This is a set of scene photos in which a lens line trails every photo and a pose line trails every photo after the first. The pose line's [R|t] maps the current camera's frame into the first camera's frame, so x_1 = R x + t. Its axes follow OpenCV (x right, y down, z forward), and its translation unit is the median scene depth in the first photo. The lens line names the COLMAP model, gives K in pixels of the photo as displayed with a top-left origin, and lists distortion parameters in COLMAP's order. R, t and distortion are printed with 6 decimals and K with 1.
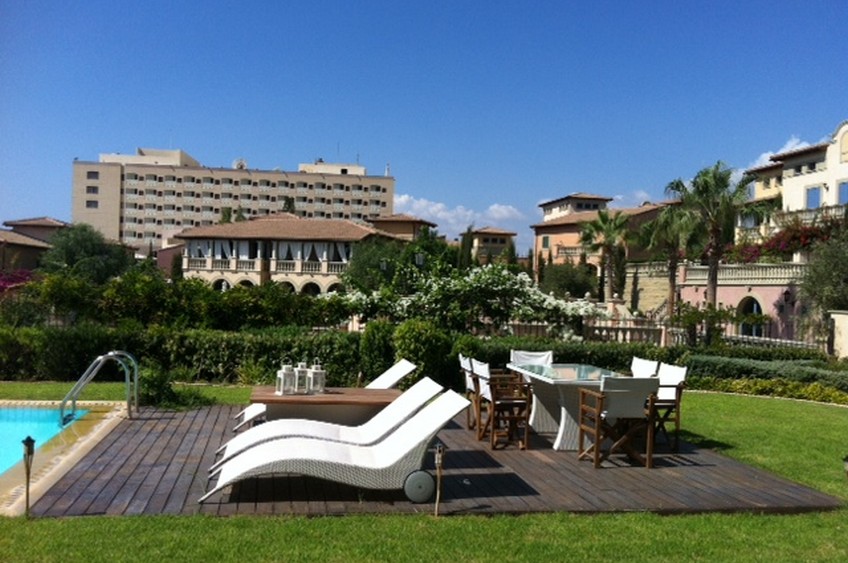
lens RADIAL K [[789.7, 0, 416.8], [0, 789.7, 298.5], [0, 0, 1]] dist [0.107786, -0.270601]
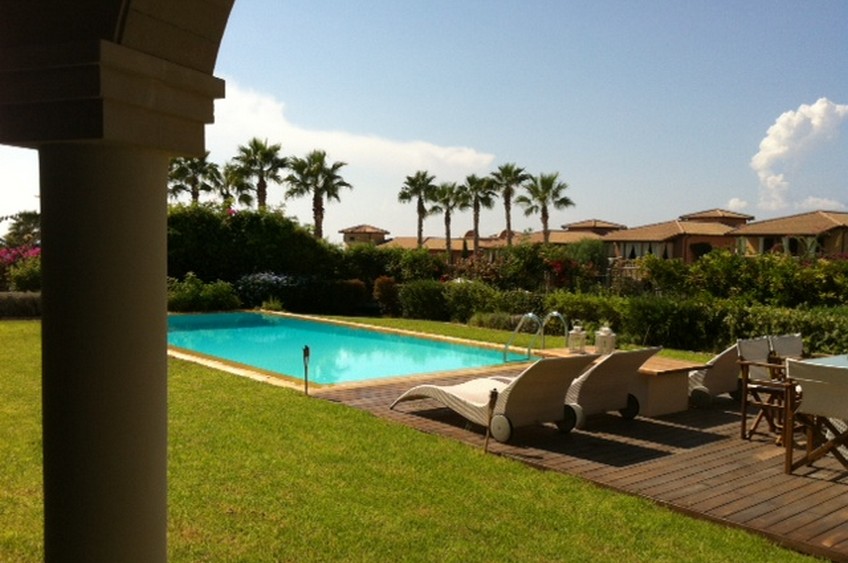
lens RADIAL K [[789.7, 0, 416.8], [0, 789.7, 298.5], [0, 0, 1]] dist [0.107786, -0.270601]
pose [[0.497695, 0.029288, -0.866857, 0.374793], [-0.014739, 0.999571, 0.025310, 0.011481], [0.867227, 0.000180, 0.497913, 0.141398]]
